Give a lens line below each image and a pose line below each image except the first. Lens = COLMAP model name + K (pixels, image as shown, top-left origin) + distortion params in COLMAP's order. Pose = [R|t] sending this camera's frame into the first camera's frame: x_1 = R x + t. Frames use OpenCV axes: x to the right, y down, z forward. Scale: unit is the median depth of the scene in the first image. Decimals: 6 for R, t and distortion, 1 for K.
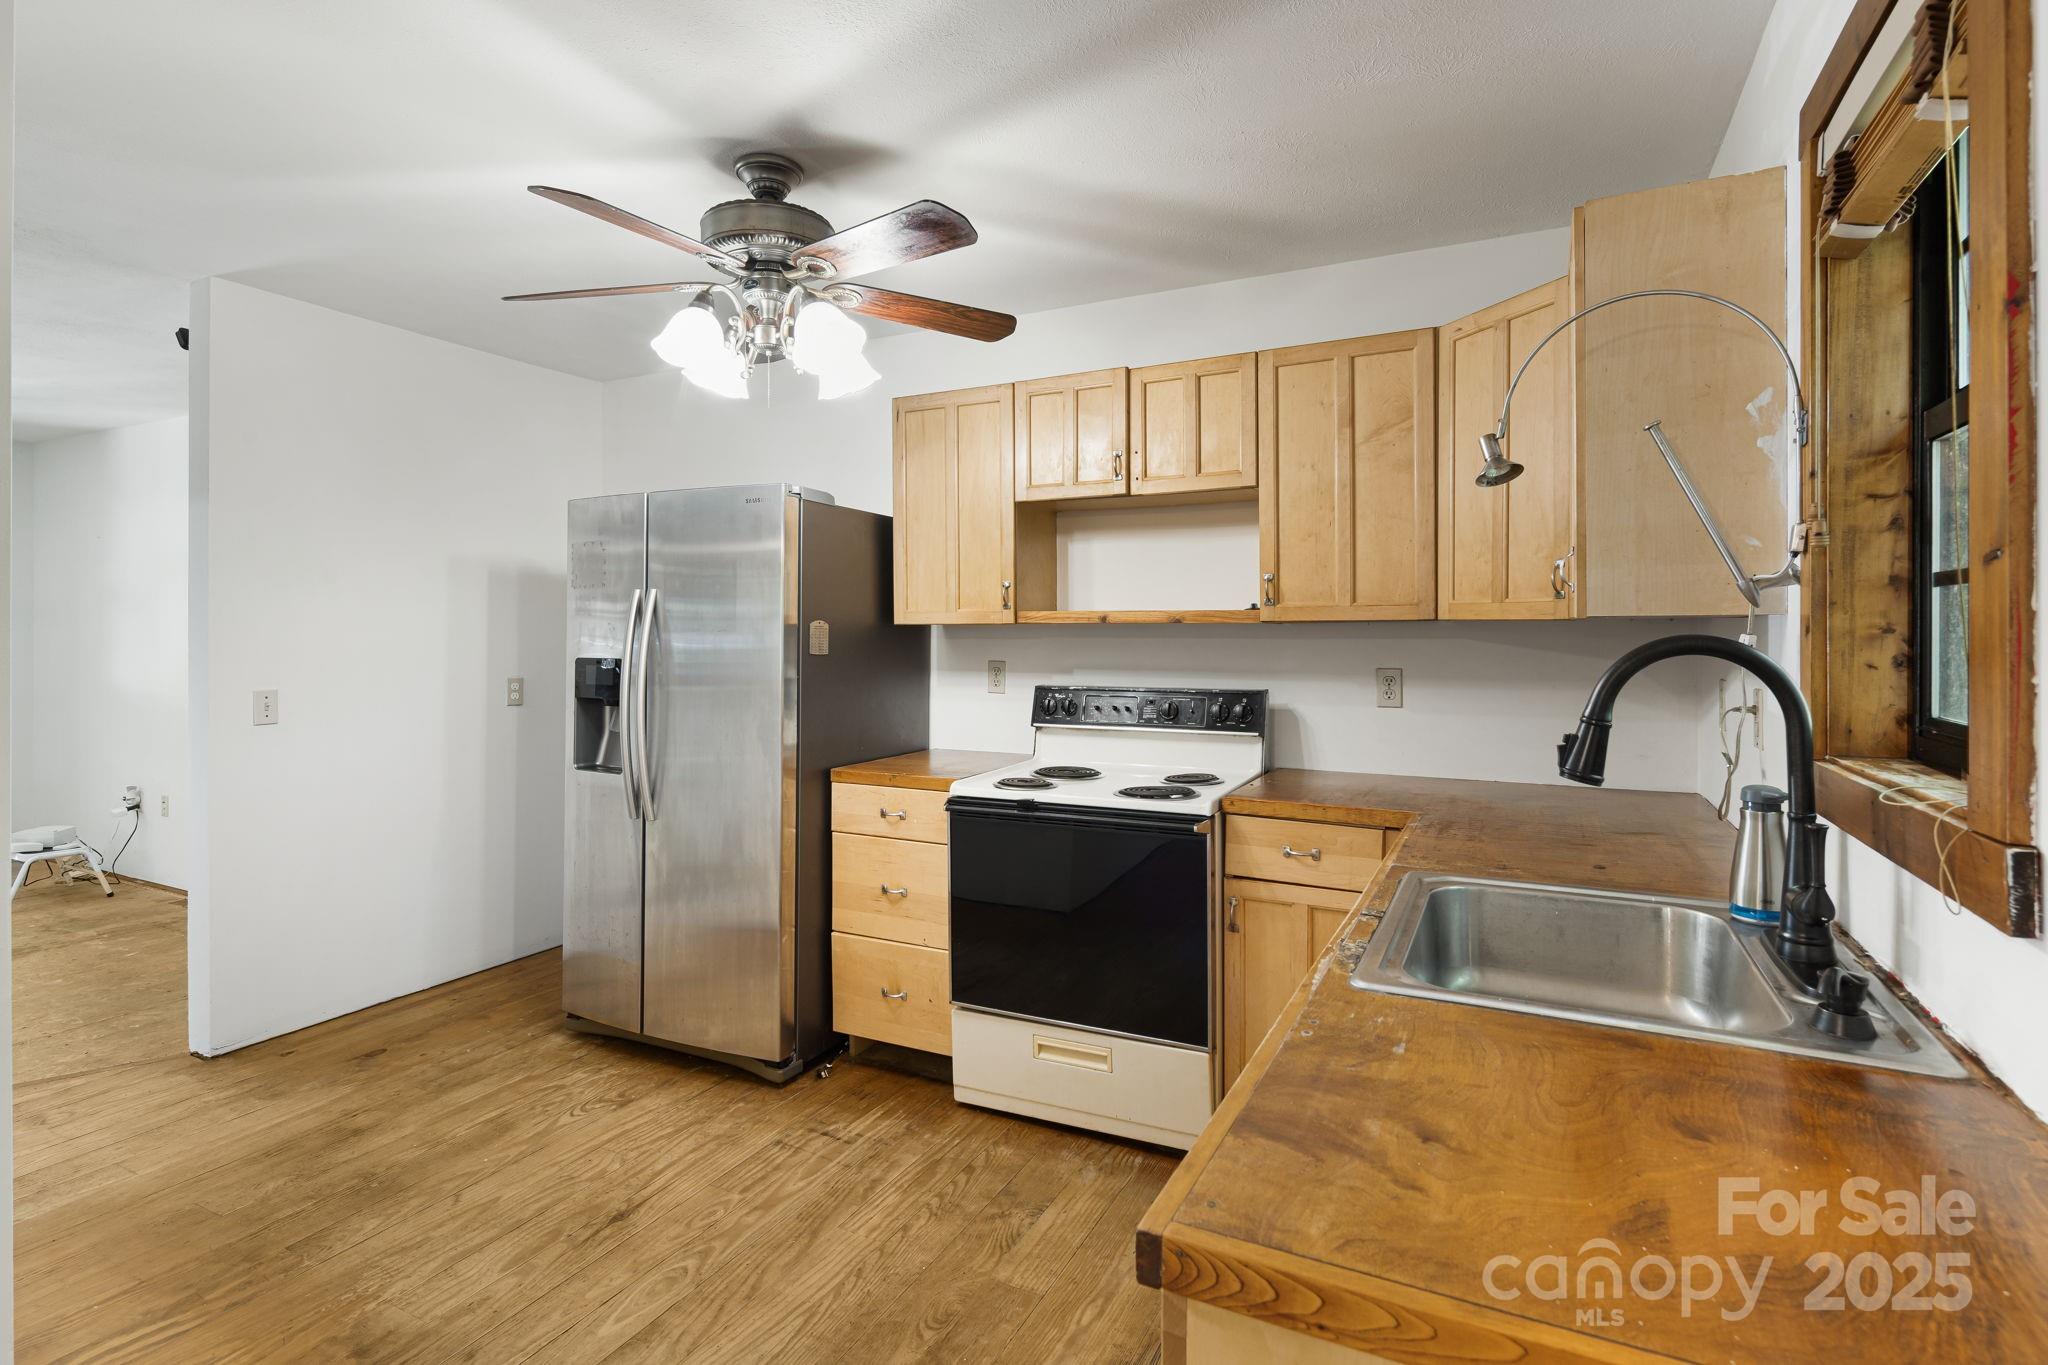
lens RADIAL K [[1000.1, 0, 1050.0], [0, 1000.1, 626.6], [0, 0, 1]] dist [0.004766, -0.000848]
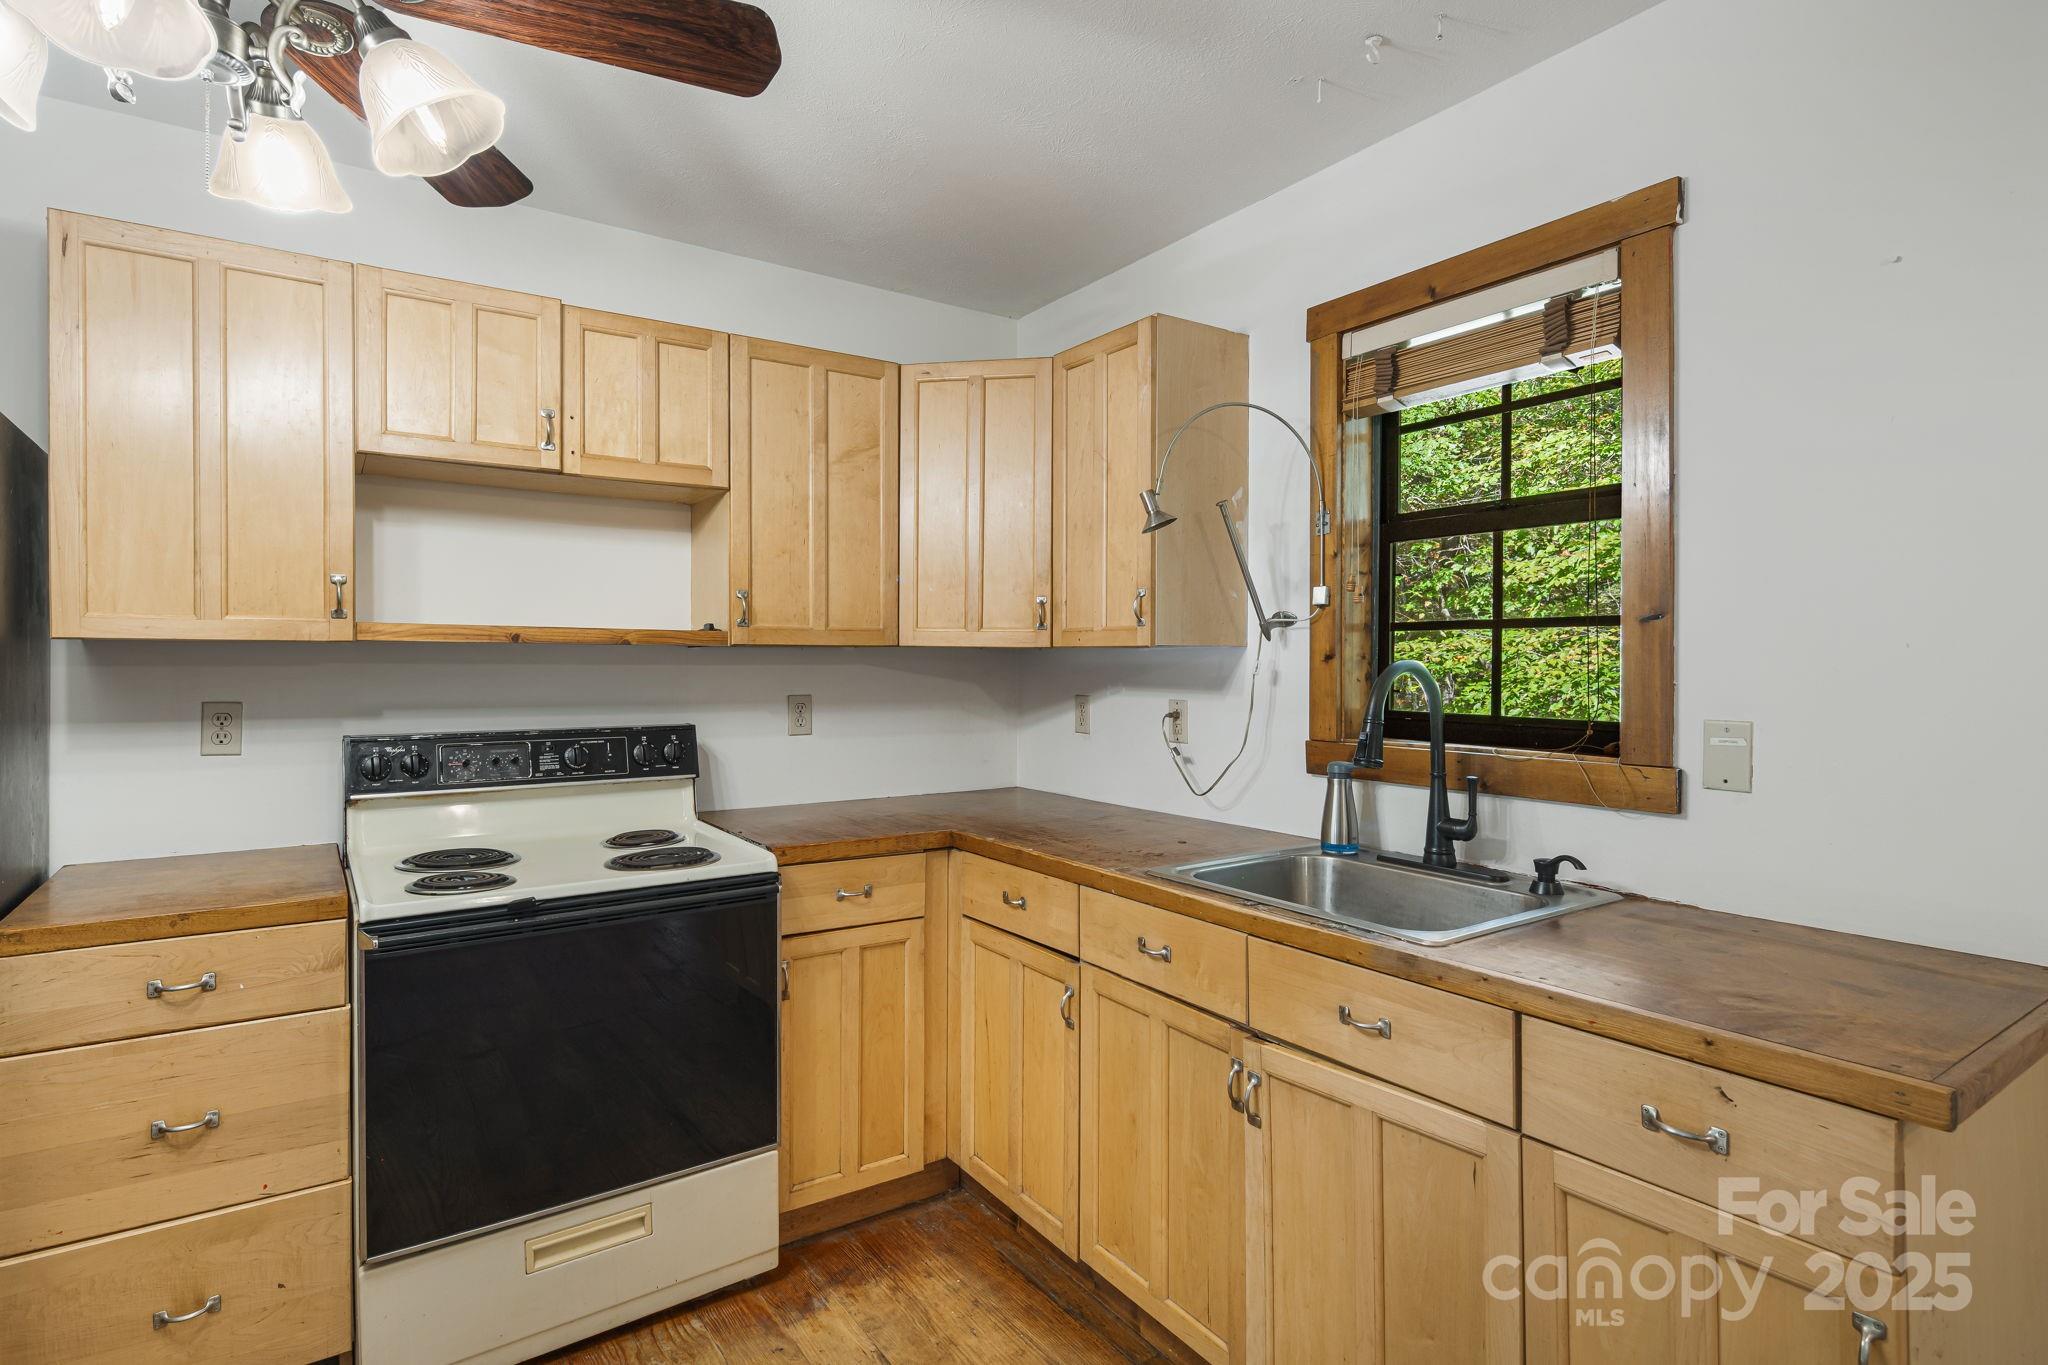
lens RADIAL K [[1000.1, 0, 1020.1], [0, 1000.1, 664.2], [0, 0, 1]] dist [0.004766, -0.000848]
pose [[0.499876, 0.000422, 0.866097, -0.415071], [-0.007679, 0.999963, 0.003946, 0.006378], [-0.866063, -0.008623, 0.499860, 0.342859]]
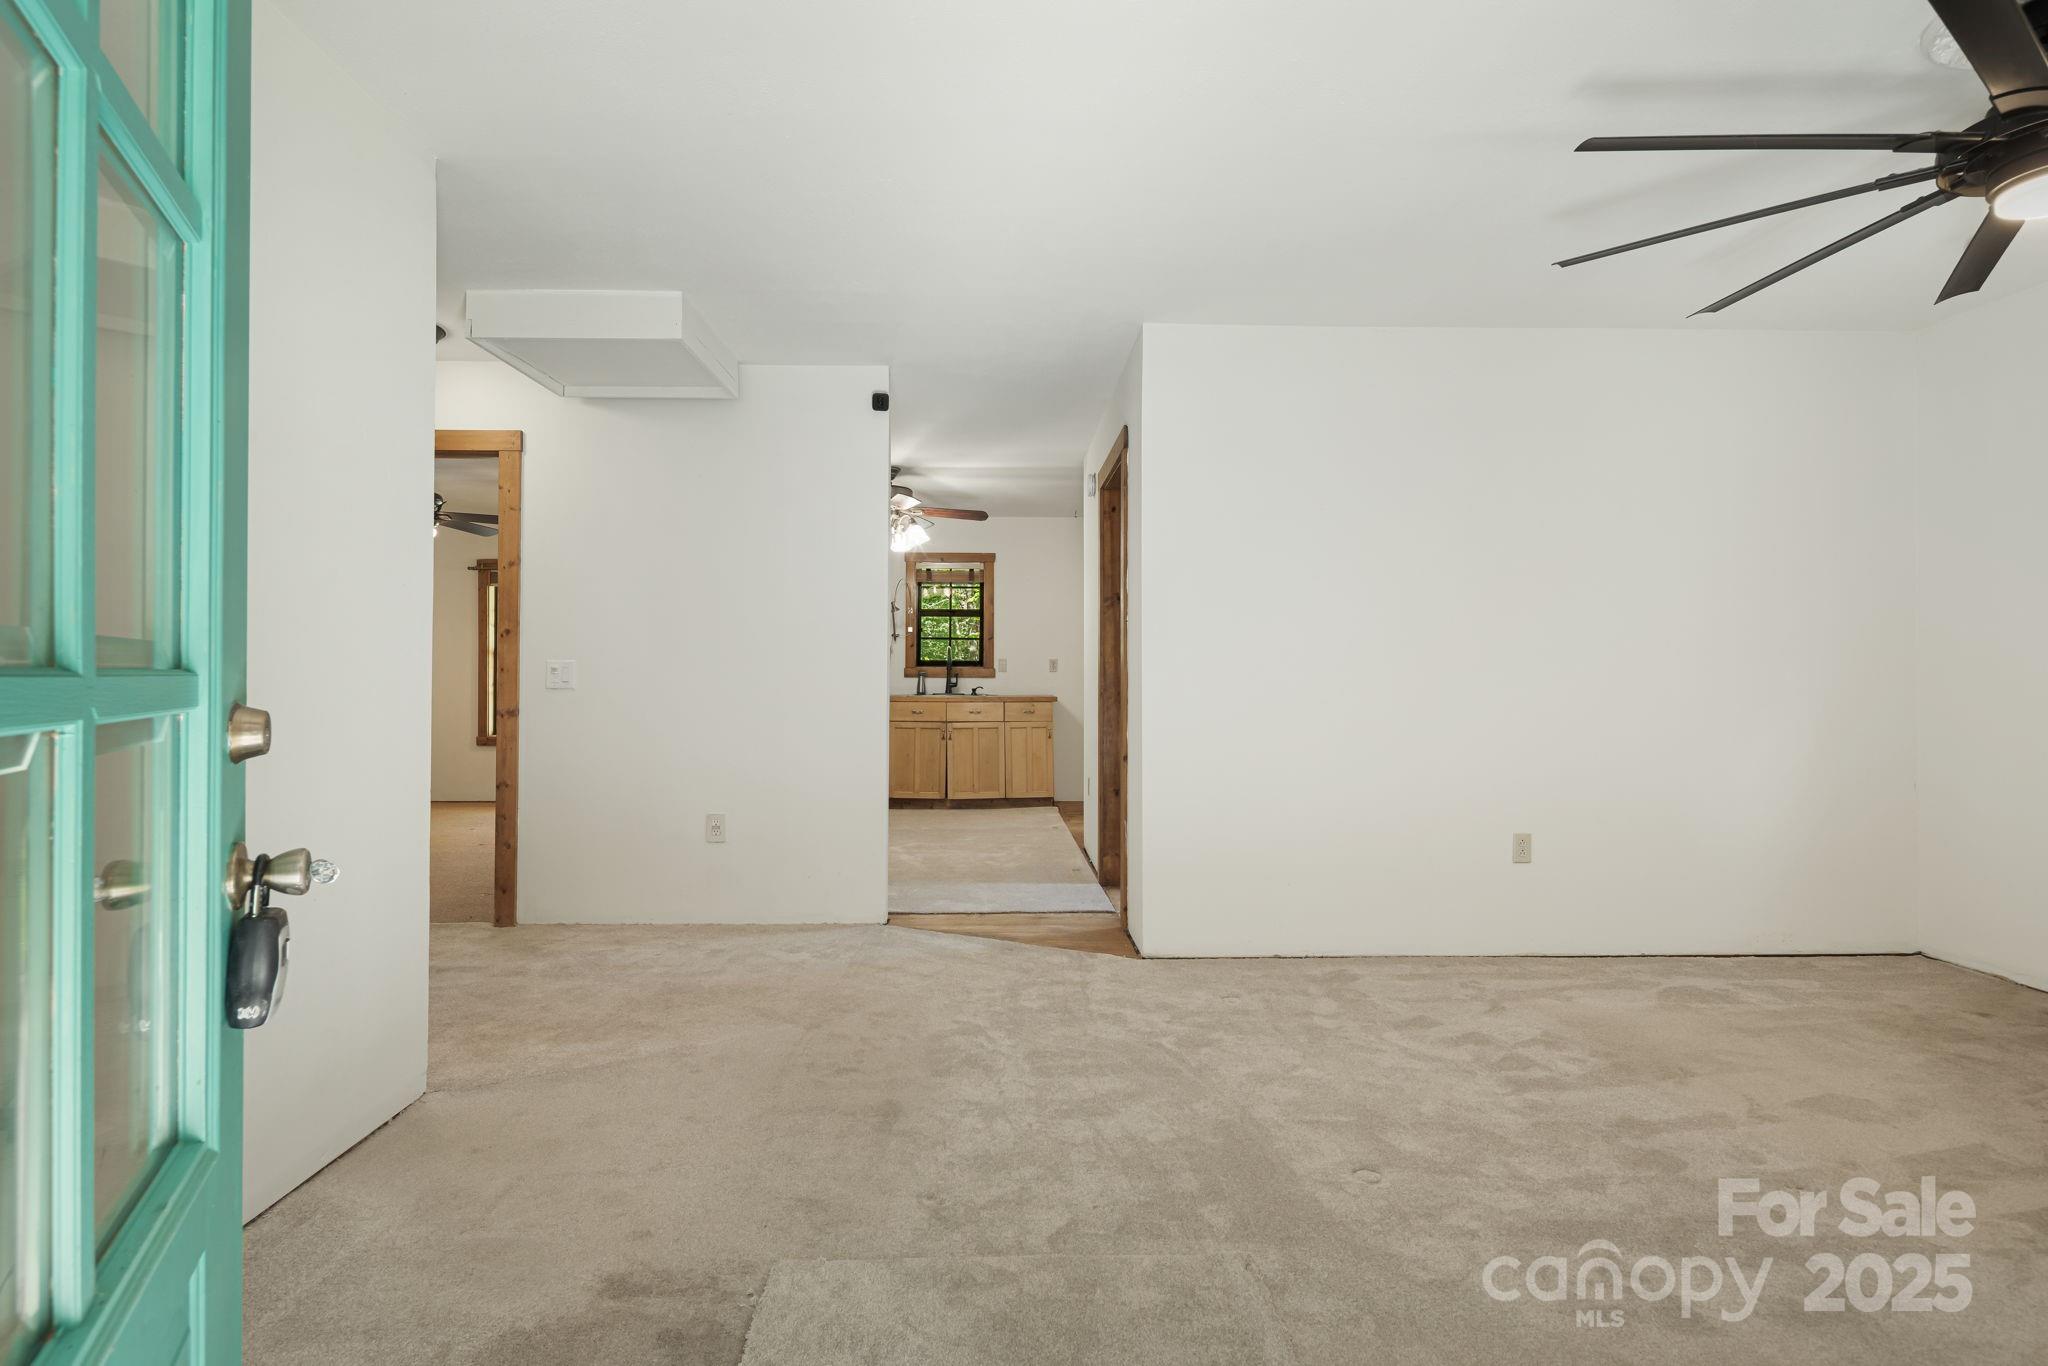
lens RADIAL K [[1000.1, 0, 1016.4], [0, 1000.1, 675.9], [0, 0, 1]] dist [0.004766, -0.000848]
pose [[-0.461778, 0.004132, 0.886986, -2.257552], [-0.001895, 0.999982, -0.005645, 0.099233], [-0.886993, -0.004288, -0.461762, 1.536790]]
